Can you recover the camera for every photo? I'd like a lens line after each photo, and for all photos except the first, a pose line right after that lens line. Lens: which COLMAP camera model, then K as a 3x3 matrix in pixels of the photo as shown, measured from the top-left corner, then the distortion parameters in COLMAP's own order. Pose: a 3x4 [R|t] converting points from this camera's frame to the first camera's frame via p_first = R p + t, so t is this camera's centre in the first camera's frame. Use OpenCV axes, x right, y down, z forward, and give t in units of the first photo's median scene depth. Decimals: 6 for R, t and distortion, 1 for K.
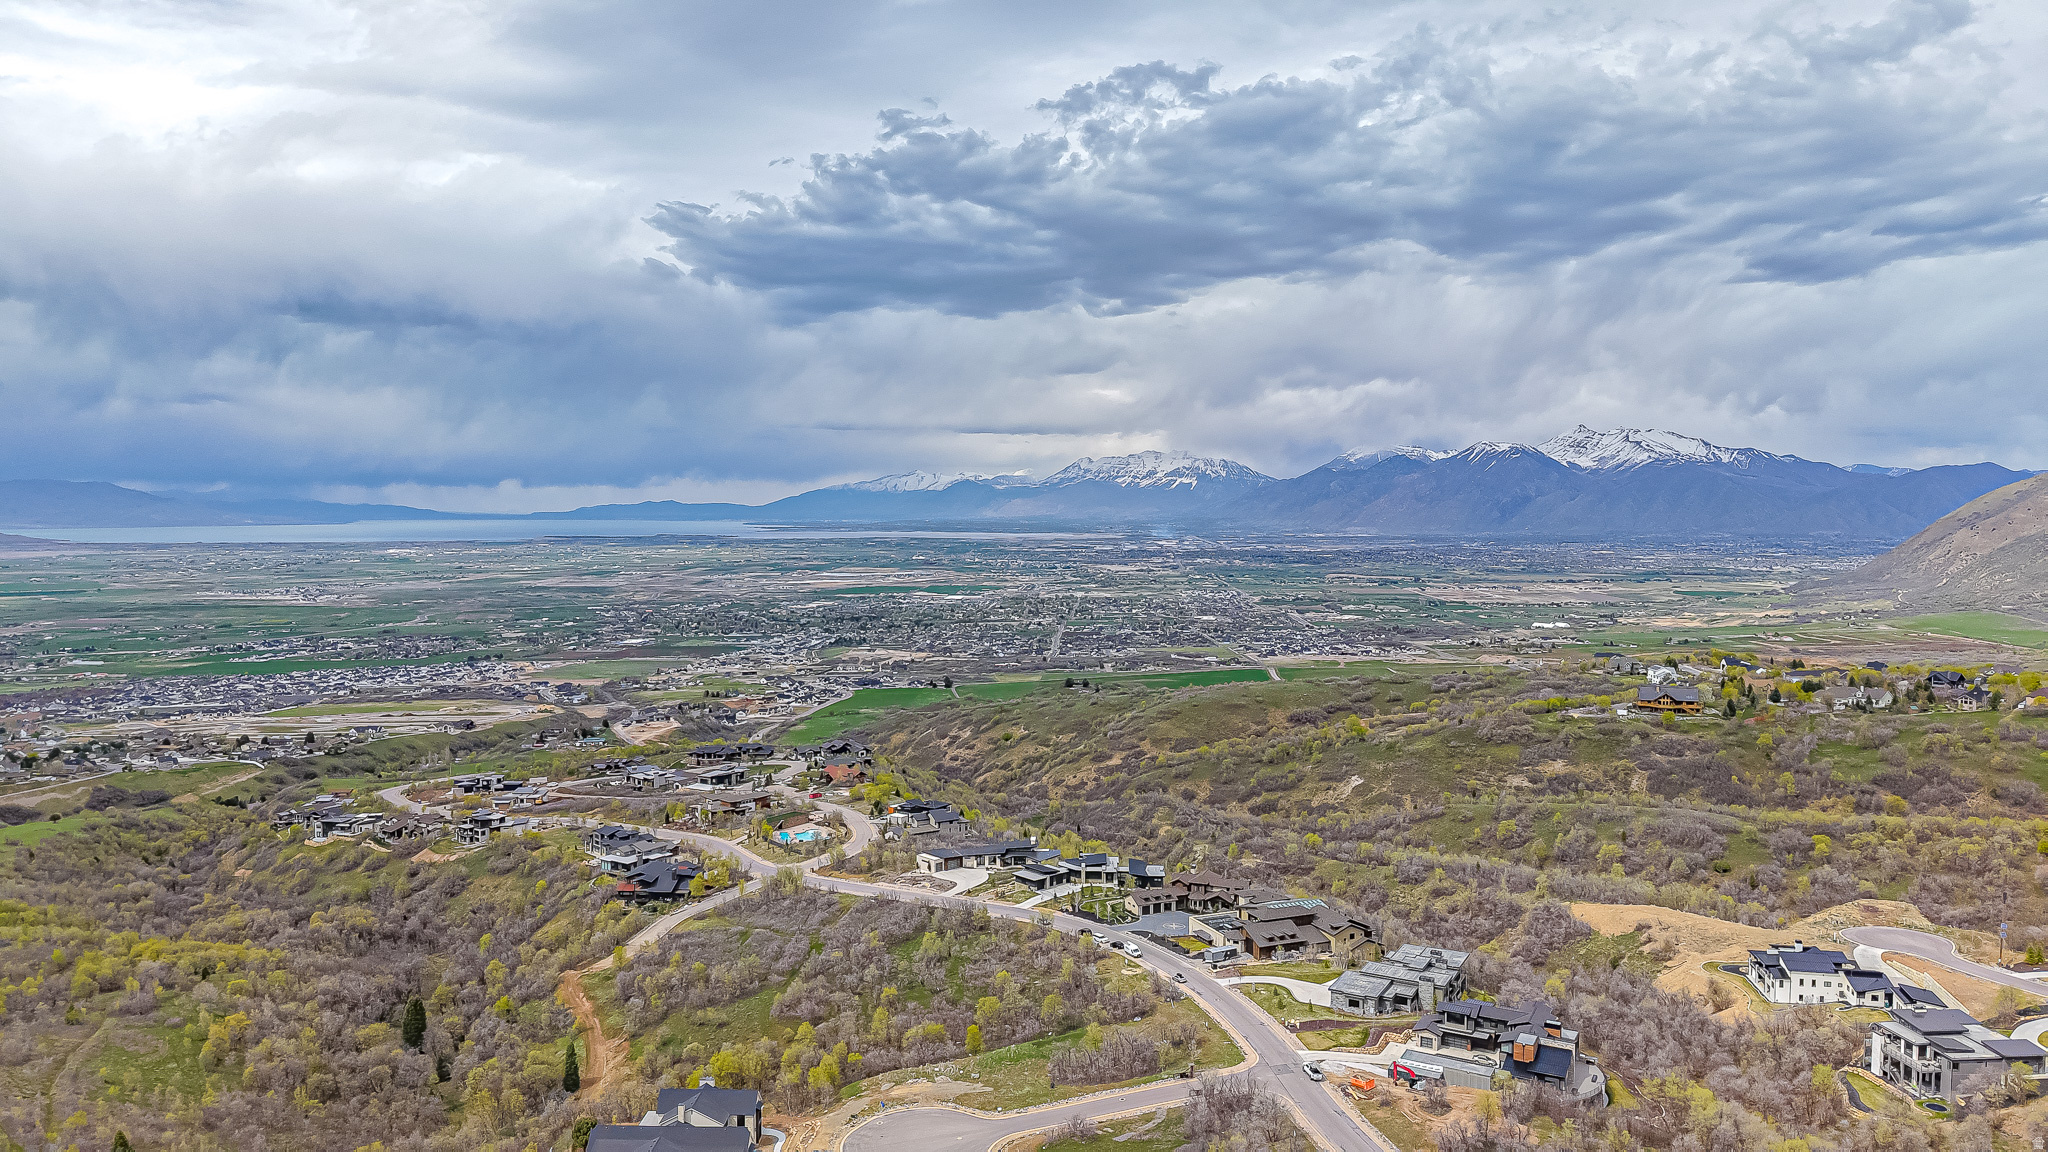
lens RADIAL K [[1364.4, 0, 1030.0], [0, 1364.4, 570.6], [0, 0, 1]] dist [0.072955, -0.099586]
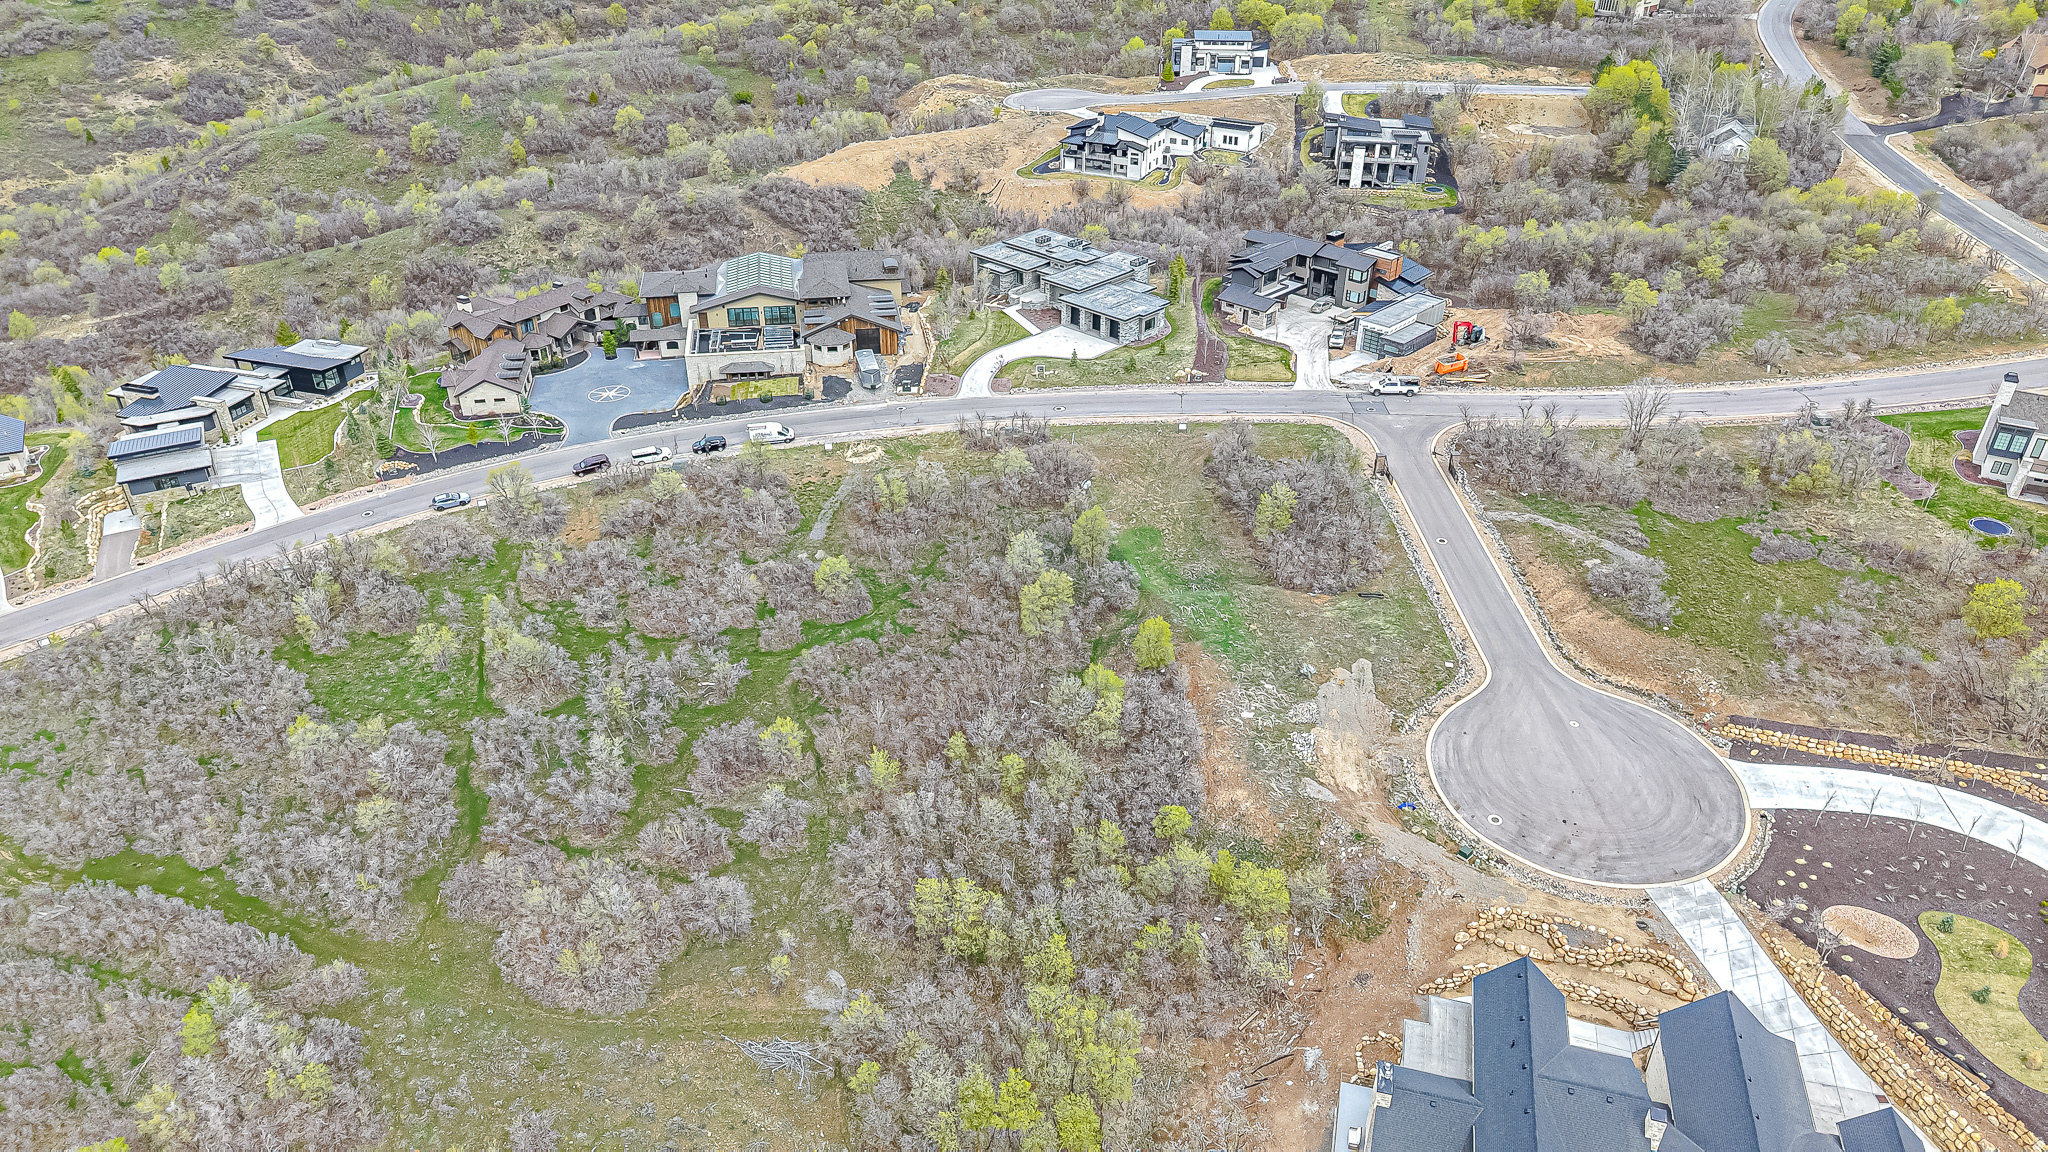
lens RADIAL K [[1375.4, 0, 1023.6], [0, 1375.4, 574.3], [0, 0, 1]] dist [0.026705, -0.027149]
pose [[0.242879, -0.503913, 0.828904, -0.159148], [0.046259, 0.859535, 0.508980, 0.024565], [-0.968953, -0.085276, 0.232073, 0.333811]]
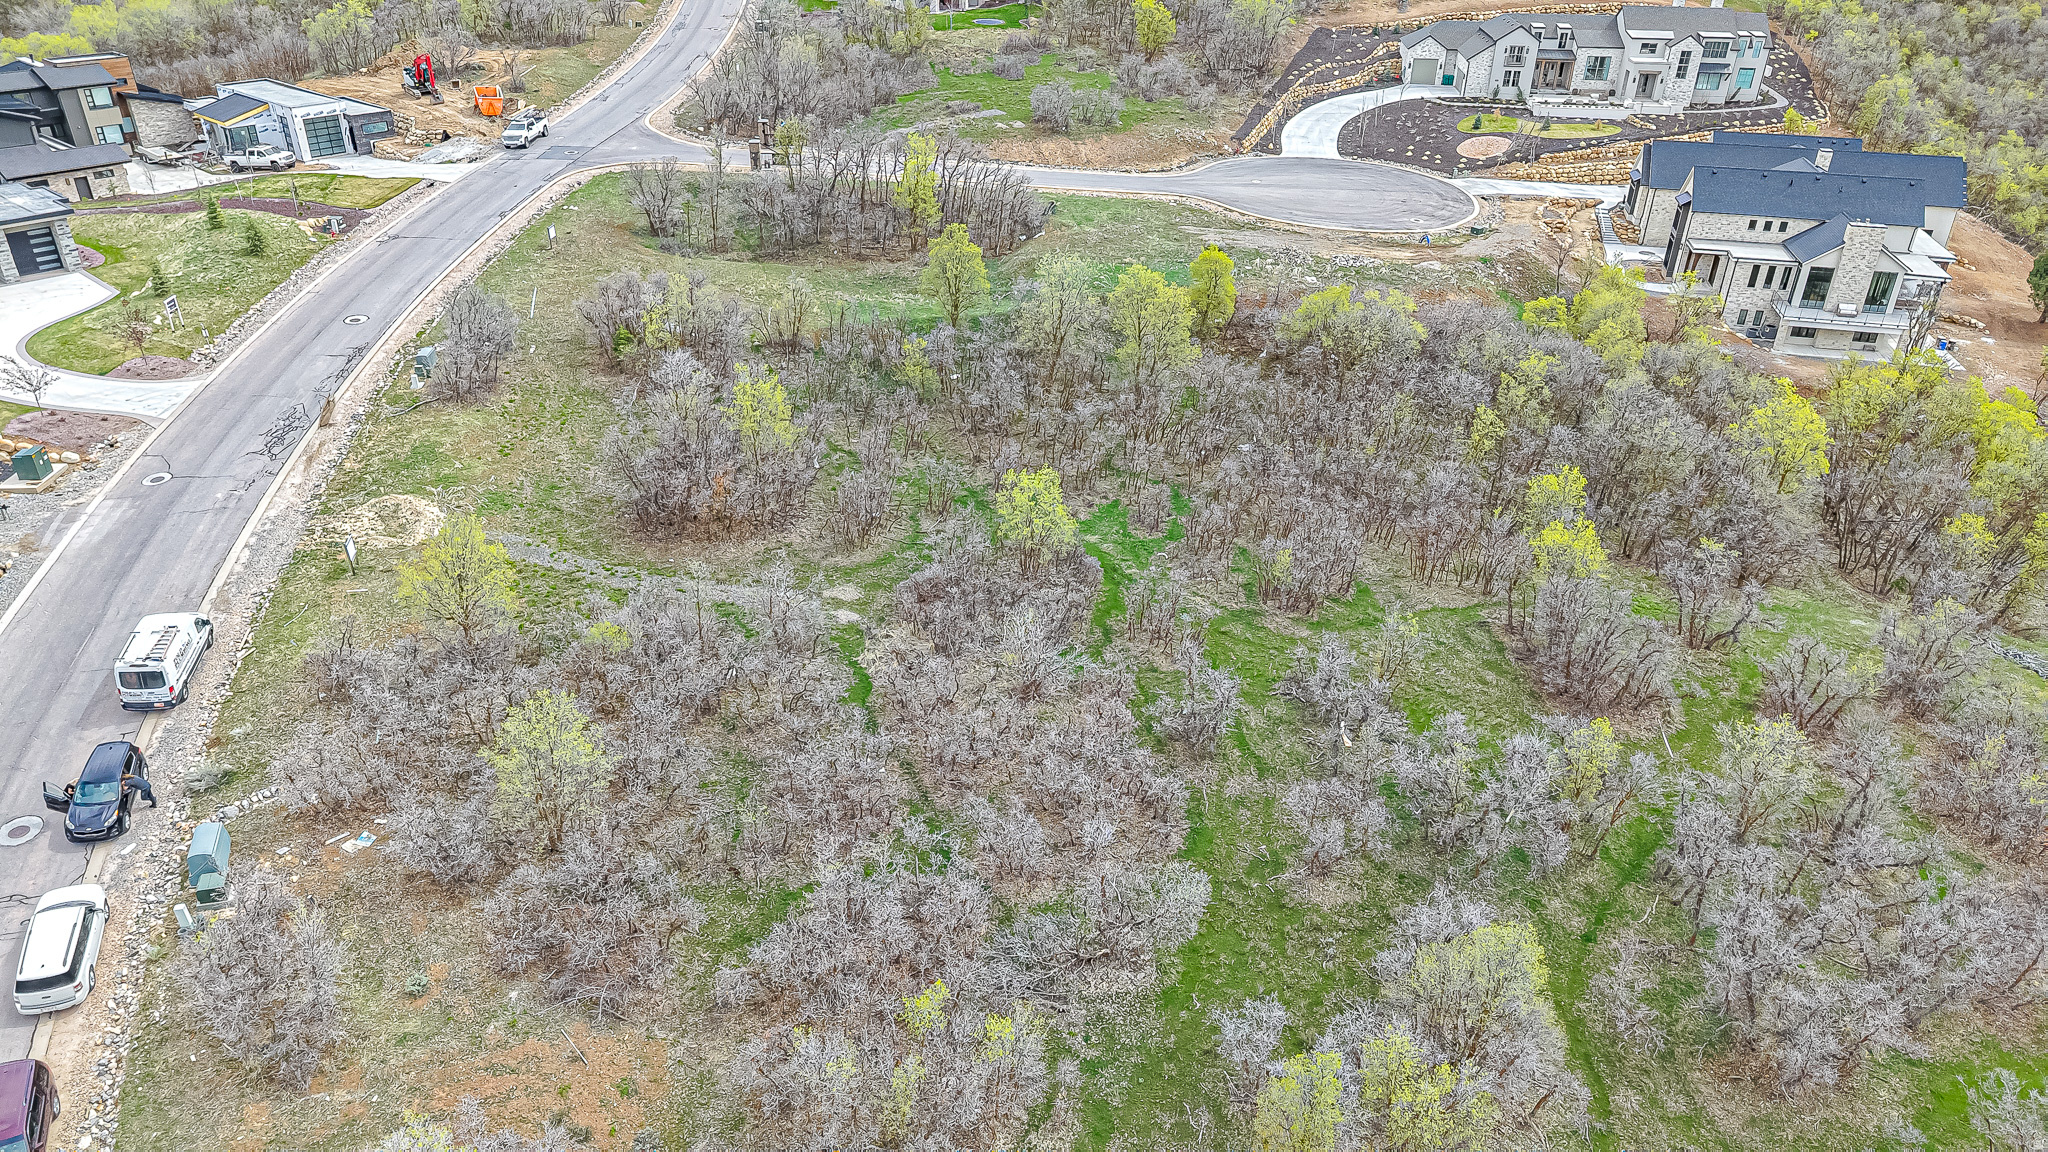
lens RADIAL K [[1375.4, 0, 1023.6], [0, 1375.4, 574.3], [0, 0, 1]] dist [0.026705, -0.027149]
pose [[-0.978401, -0.114503, 0.172105, -0.022515], [-0.005510, 0.846721, 0.532008, 0.077831], [-0.206642, 0.519569, -0.829064, 0.477656]]
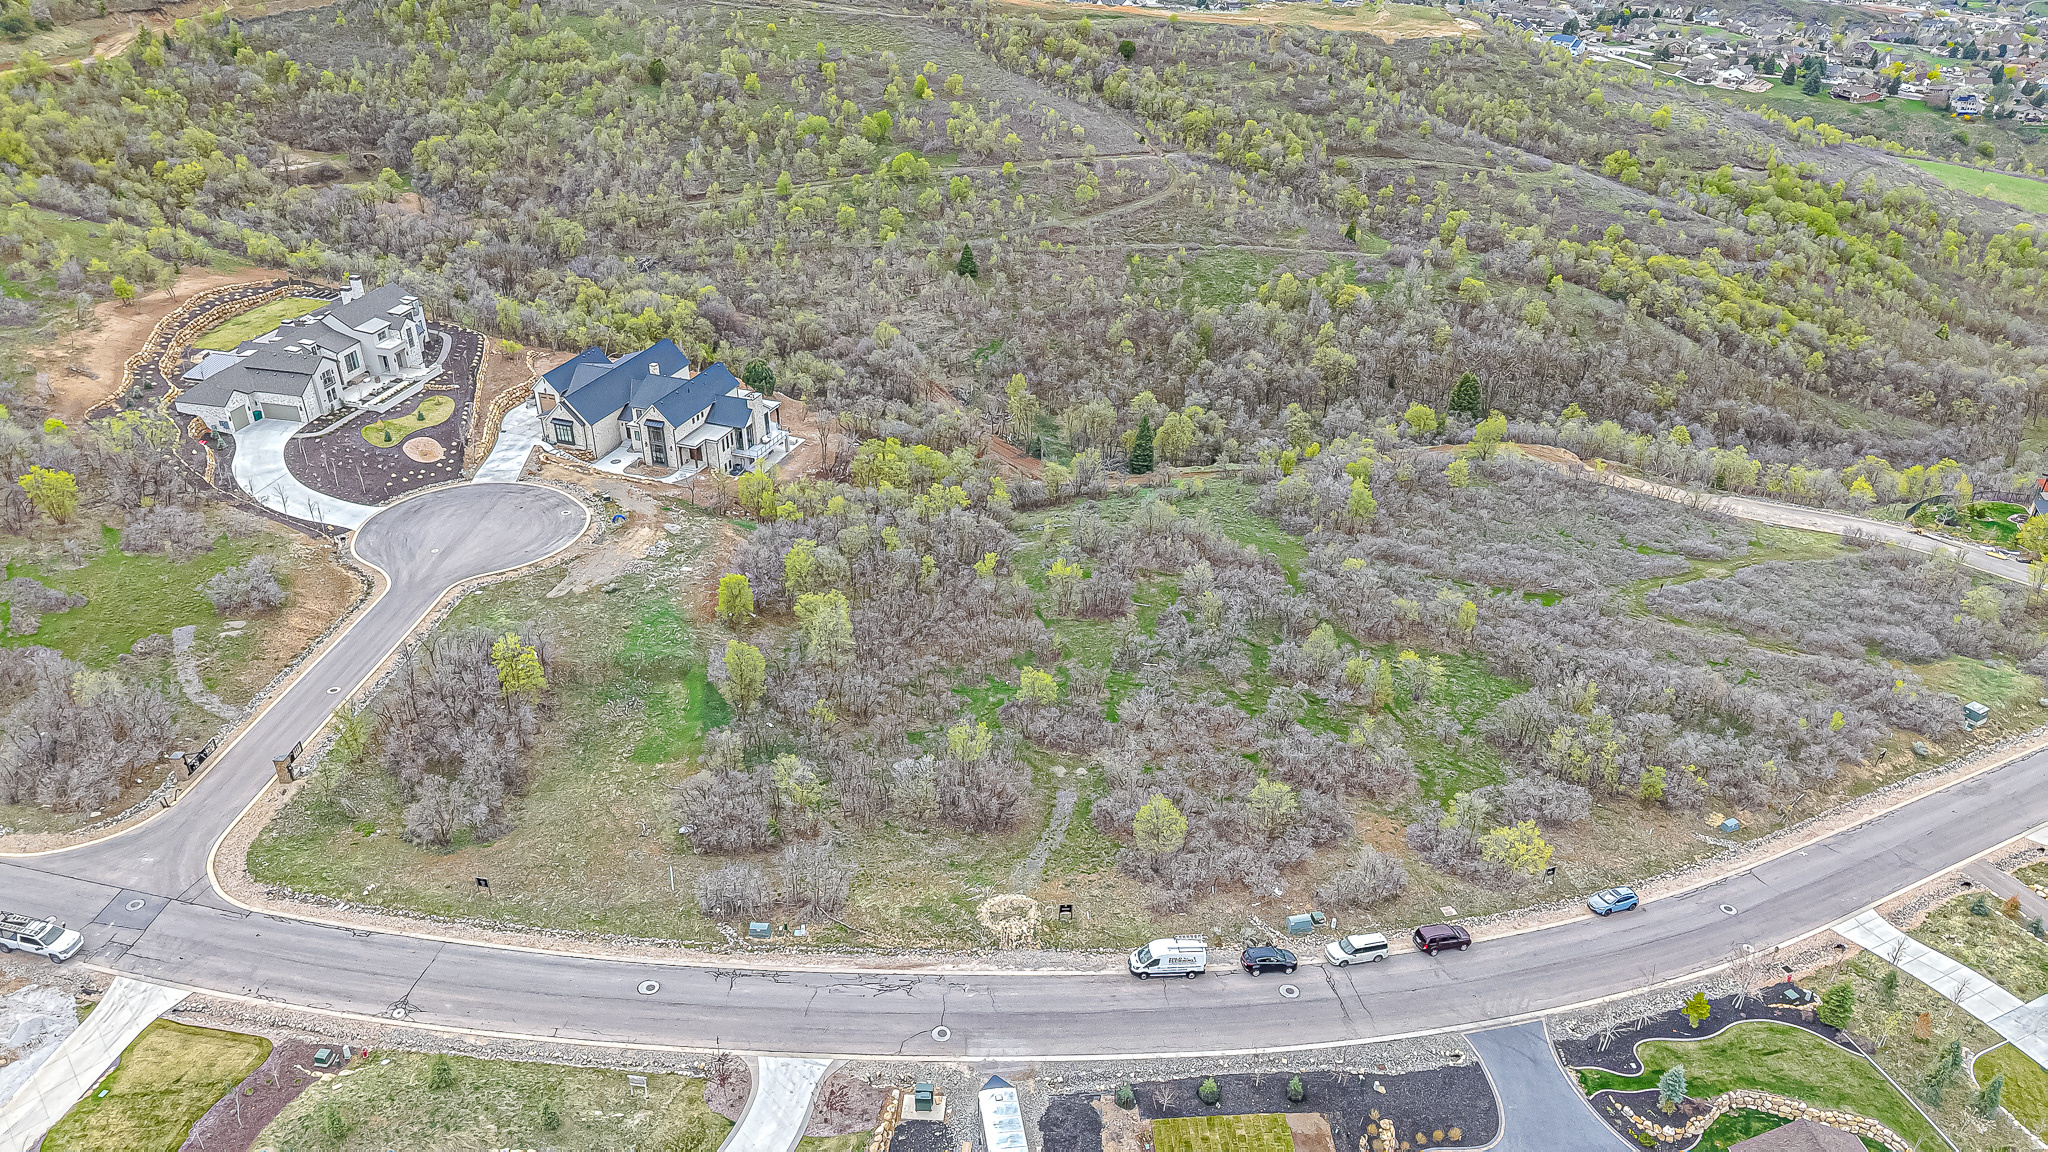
lens RADIAL K [[1375.4, 0, 1023.6], [0, 1375.4, 574.3], [0, 0, 1]] dist [0.026705, -0.027149]
pose [[-0.311549, 0.463117, -0.829735, 0.130294], [-0.058579, 0.862172, 0.503217, 0.020399], [0.948423, 0.205382, -0.241480, 0.441262]]
